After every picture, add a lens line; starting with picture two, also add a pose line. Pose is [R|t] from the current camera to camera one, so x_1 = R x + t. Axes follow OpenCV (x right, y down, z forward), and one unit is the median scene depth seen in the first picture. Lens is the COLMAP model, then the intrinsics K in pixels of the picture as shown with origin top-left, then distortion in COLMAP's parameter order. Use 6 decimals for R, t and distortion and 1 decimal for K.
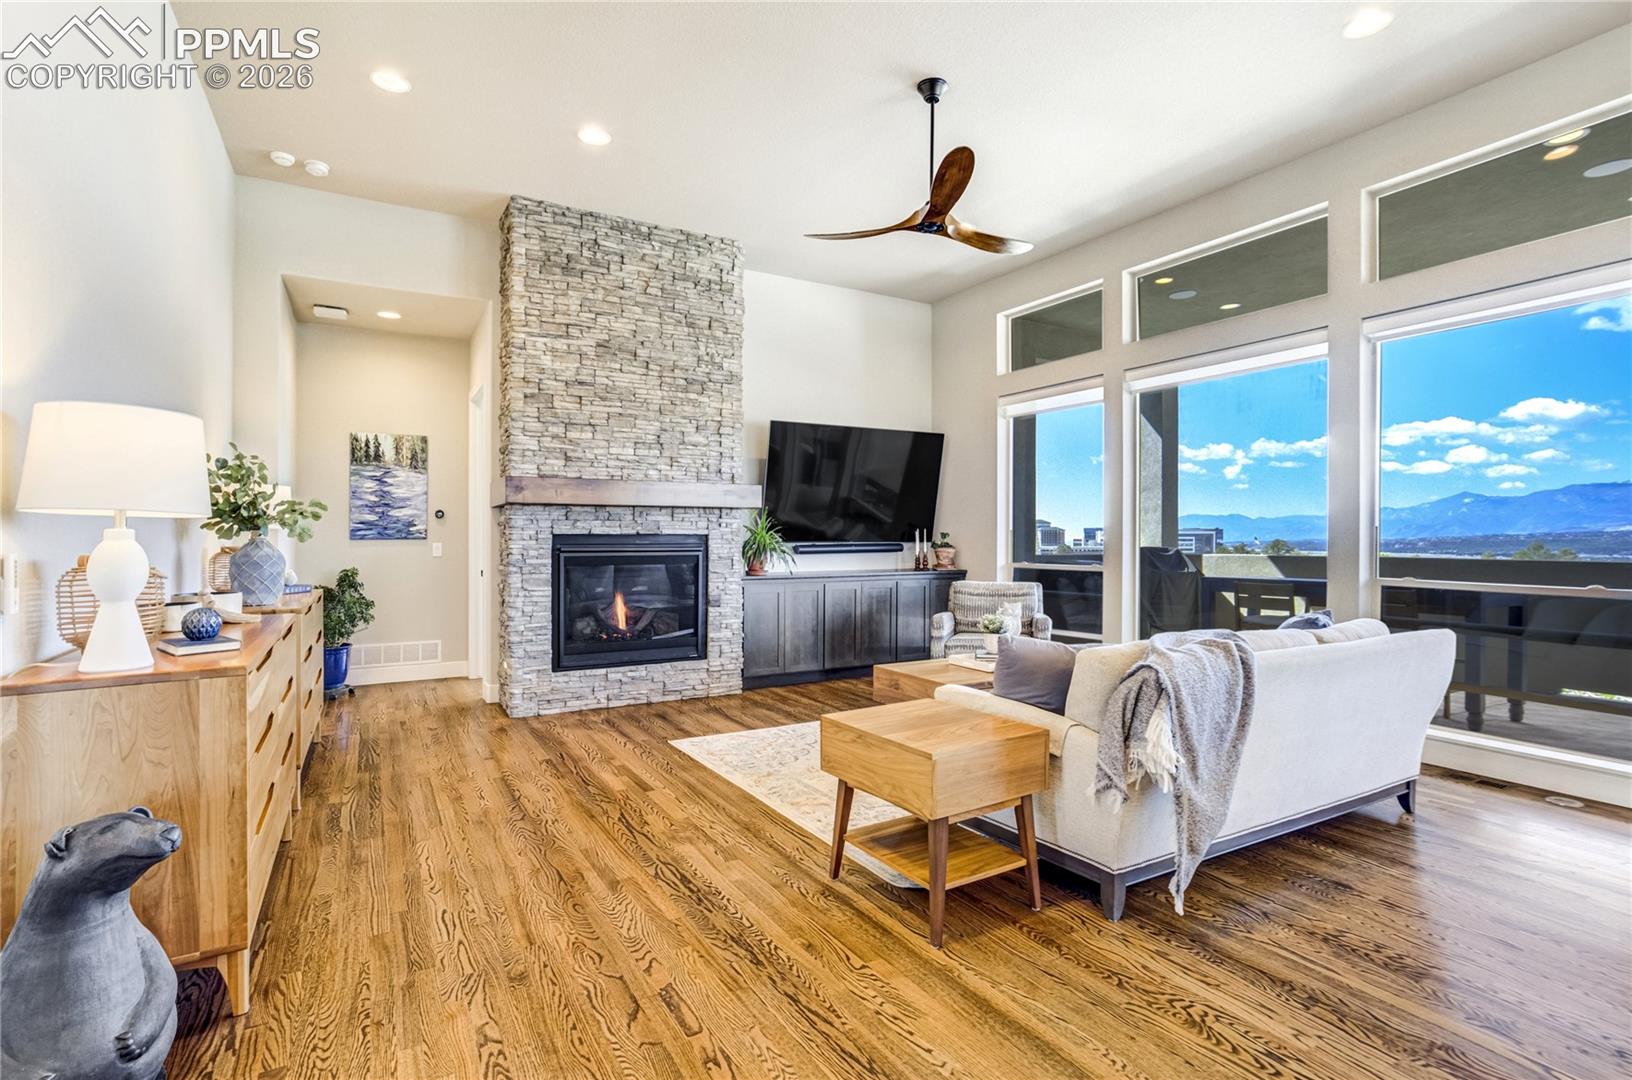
lens RADIAL K [[773.2, 0, 832.3], [0, 773.2, 539.6], [0, 0, 1]] dist [-0.015450, 0.001588]
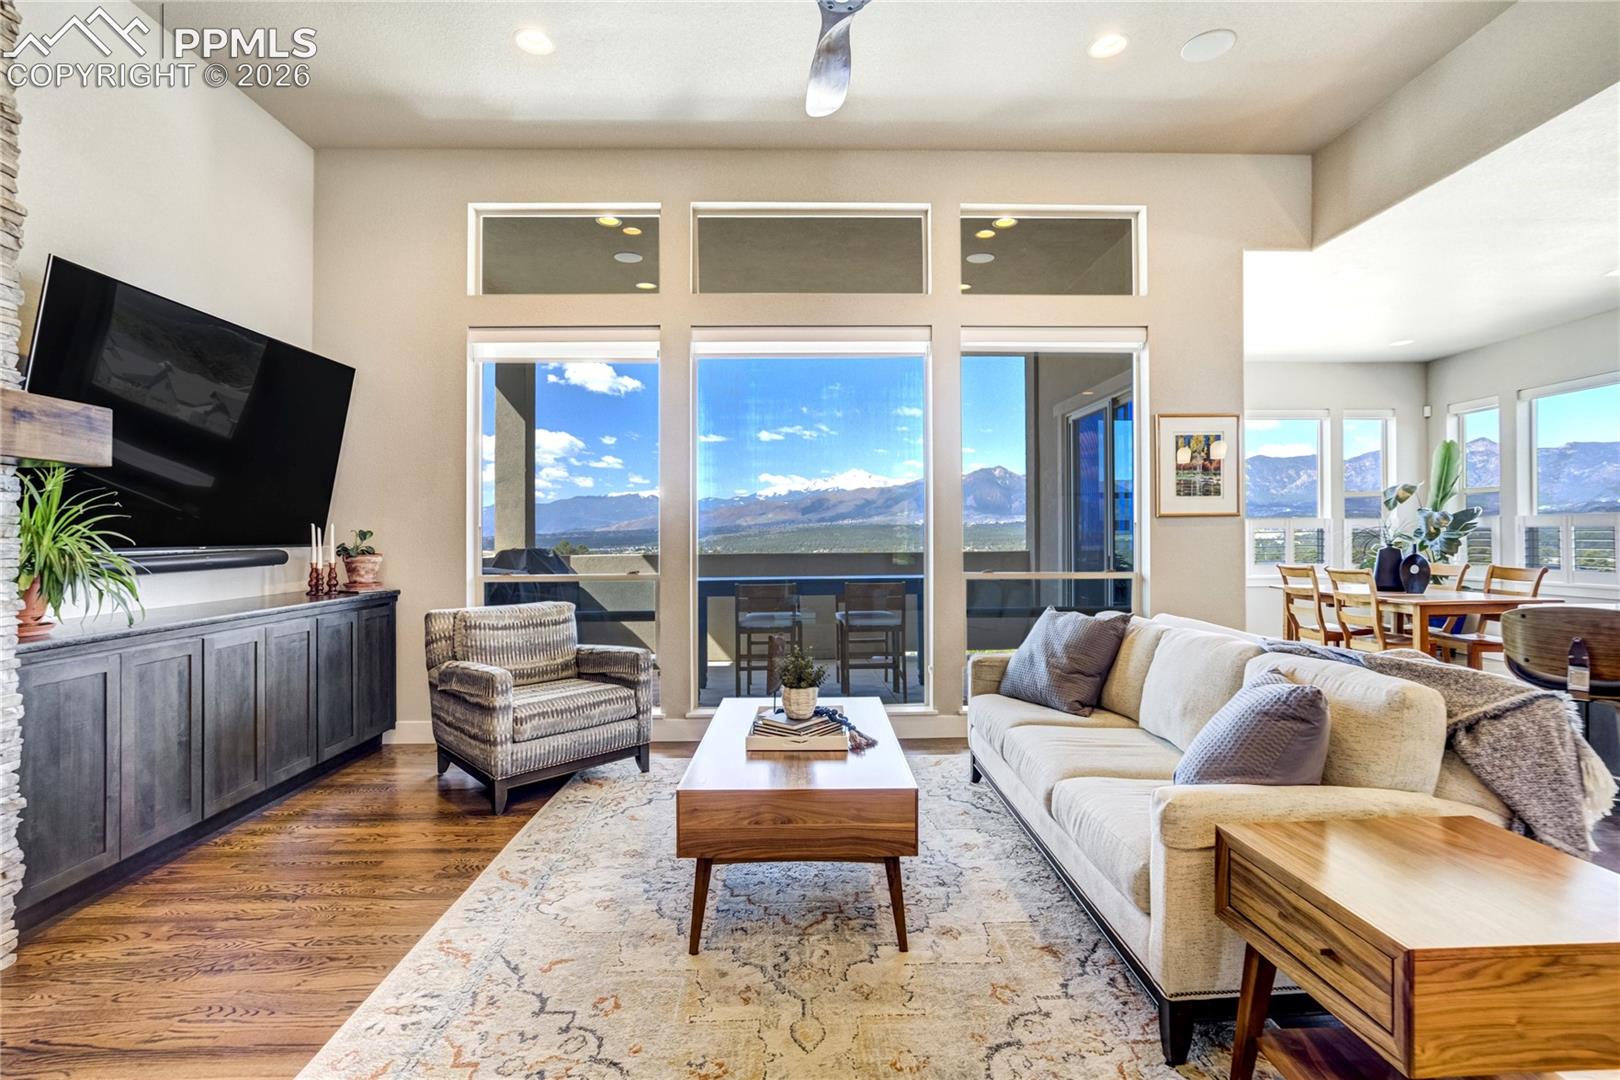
lens RADIAL K [[771.4, 0, 811.3], [0, 771.4, 530.4], [0, 0, 1]] dist [-0.019124, 0.001513]
pose [[0.494009, 0.000063, 0.869457, -0.268507], [0.008732, 0.999949, -0.005034, -0.003429], [-0.869413, 0.010079, 0.493983, 0.525866]]
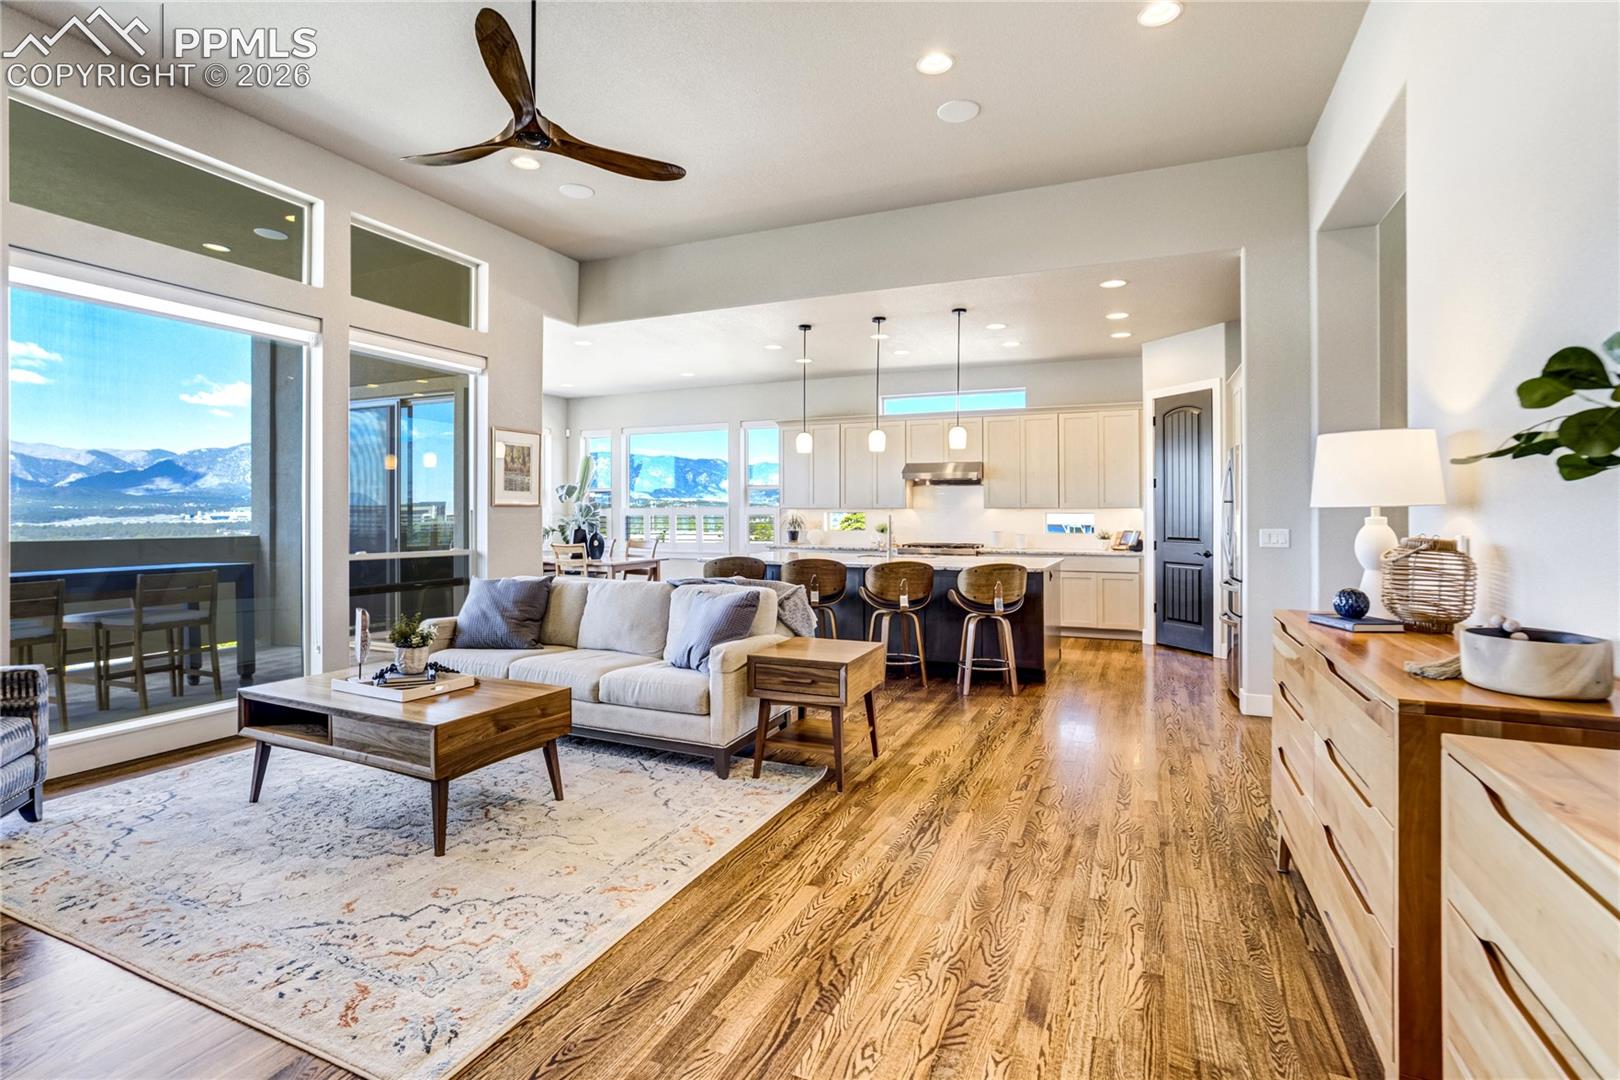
lens RADIAL K [[771.8, 0, 799.0], [0, 771.8, 501.5], [0, 0, 1]] dist [-0.003842, 0.000328]
pose [[-0.557537, 0.012677, 0.830055, -0.495410], [-0.000809, 0.999875, -0.015814, -0.008647], [-0.830151, -0.009488, -0.557457, 0.857836]]
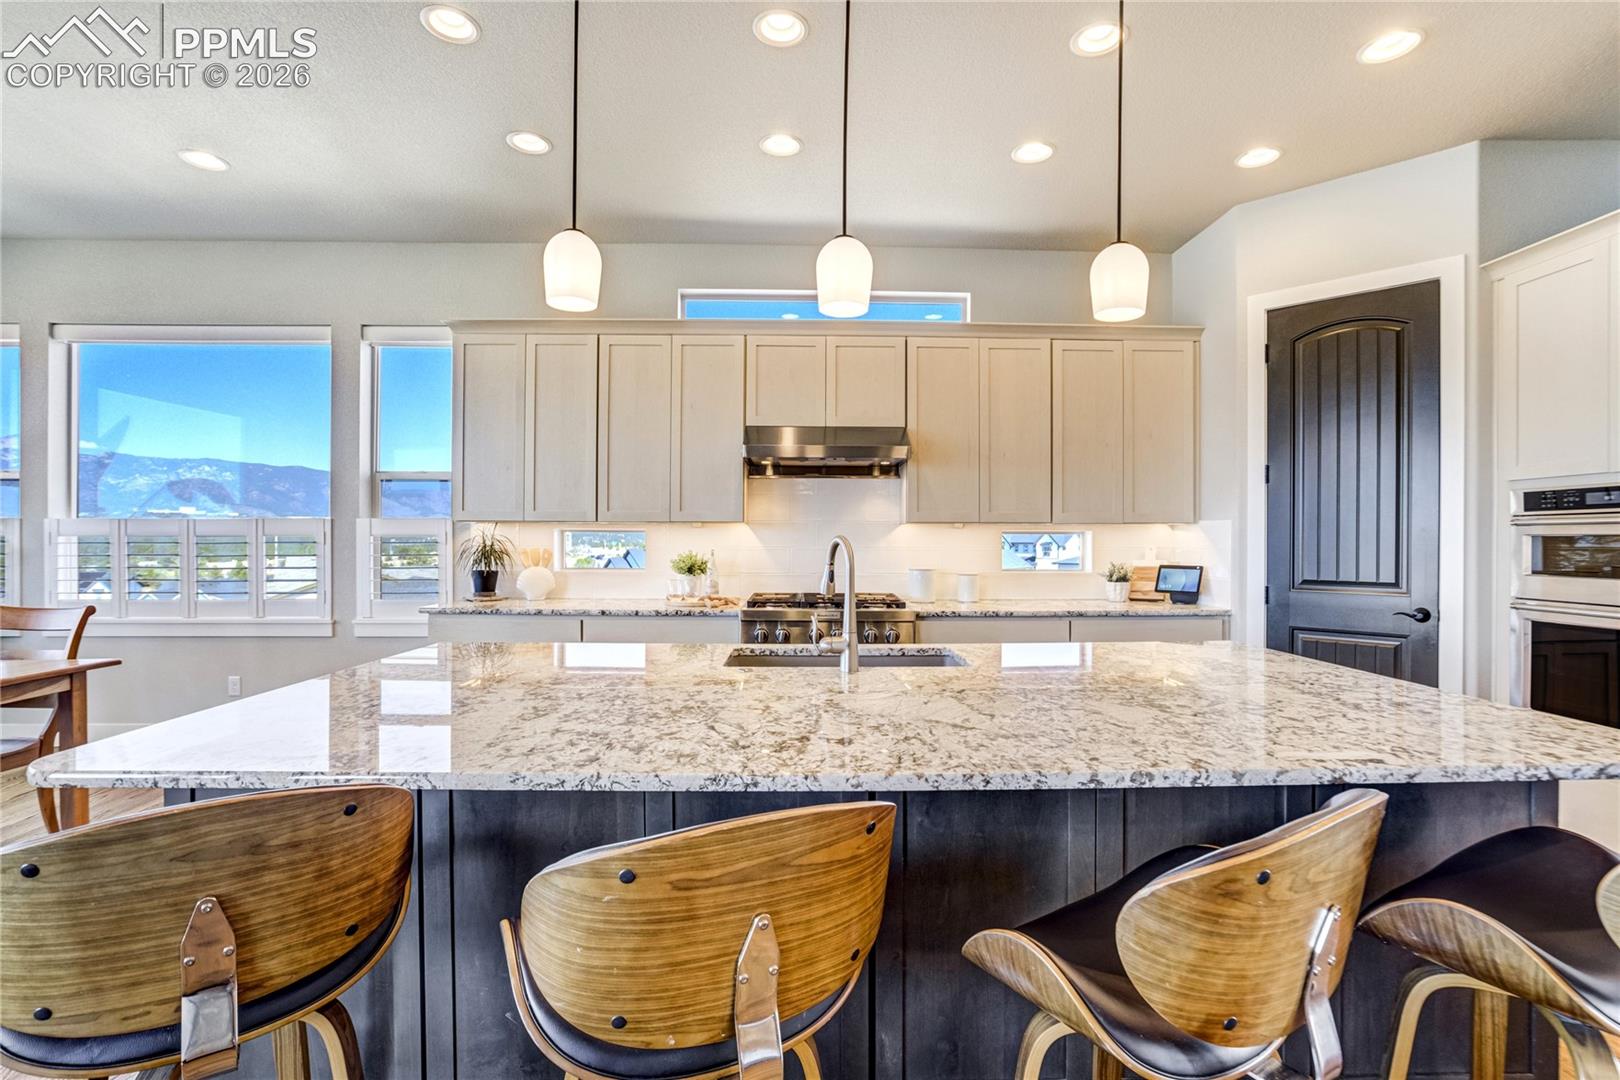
lens RADIAL K [[792.6, 0, 876.3], [0, 792.6, 538.7], [0, 0, 1]] dist [-0.025713, 0.000885]
pose [[-0.866826, -0.003083, 0.498601, 0.183329], [0.000302, 0.999977, 0.006708, -0.008829], [-0.498610, 0.005965, -0.866806, 0.412080]]
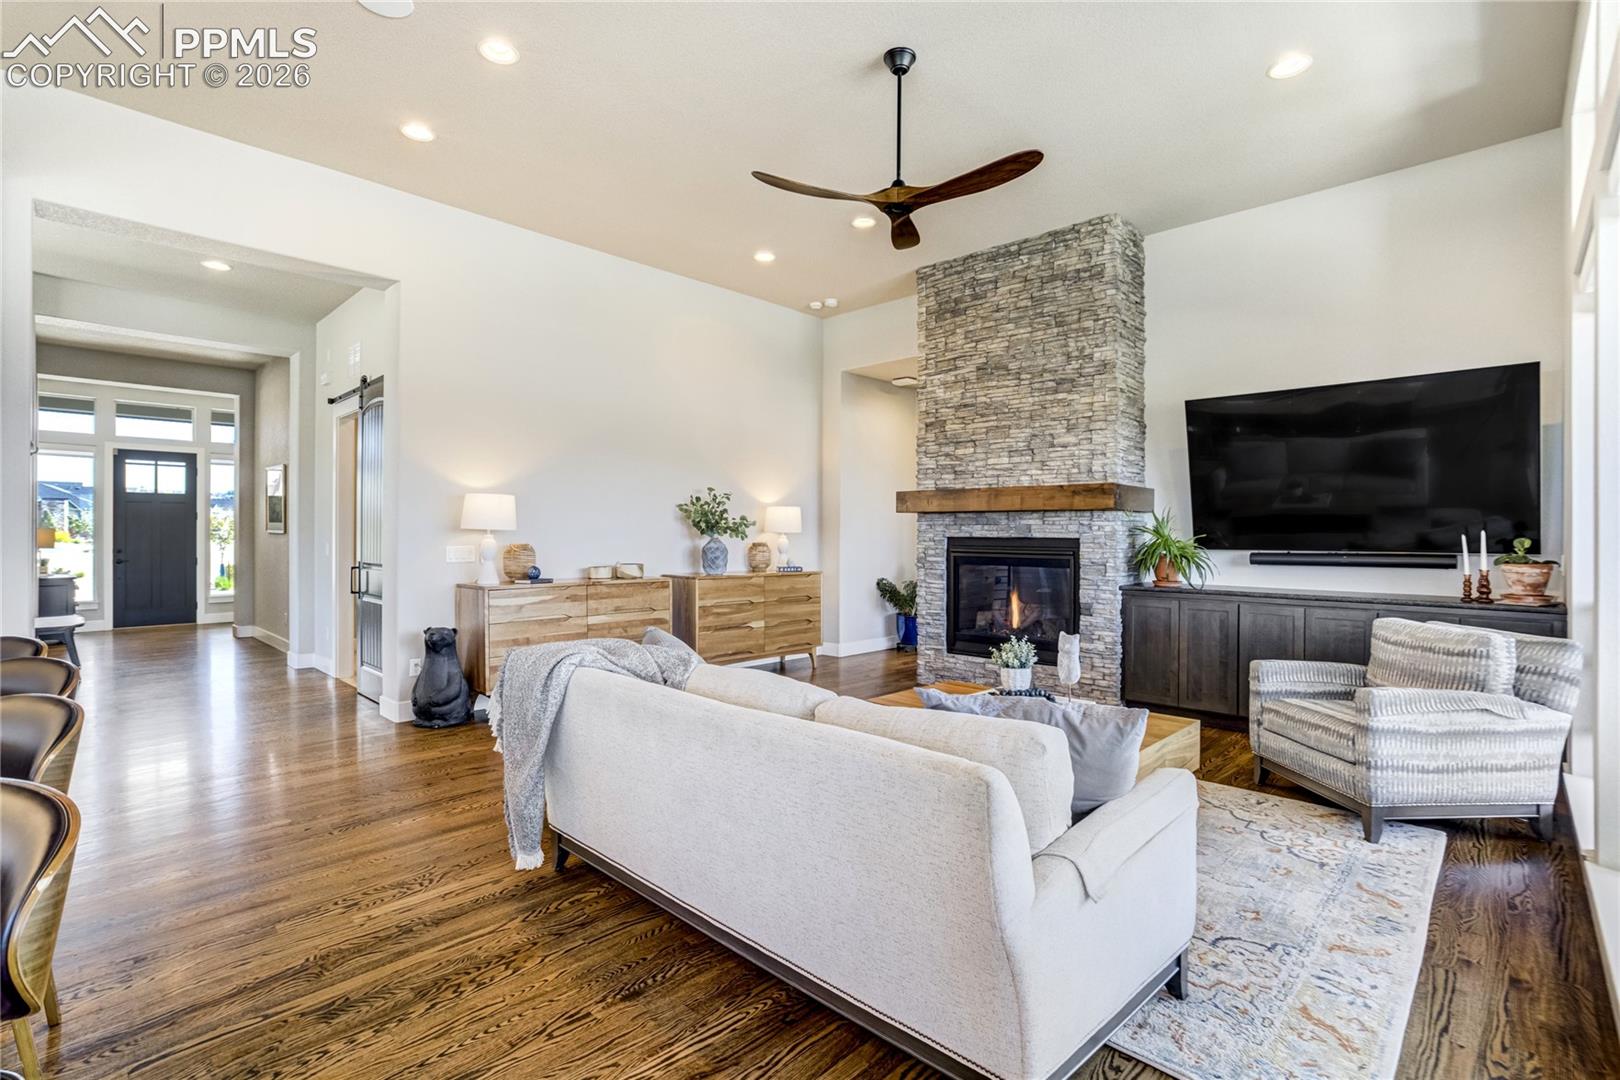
lens RADIAL K [[771.4, 0, 811.3], [0, 771.4, 530.4], [0, 0, 1]] dist [-0.019124, 0.001513]
pose [[0.274188, 0.000861, -0.961676, 0.699911], [-0.006007, 0.999982, -0.000818, -0.014519], [0.961657, 0.006001, 0.274188, 0.453598]]
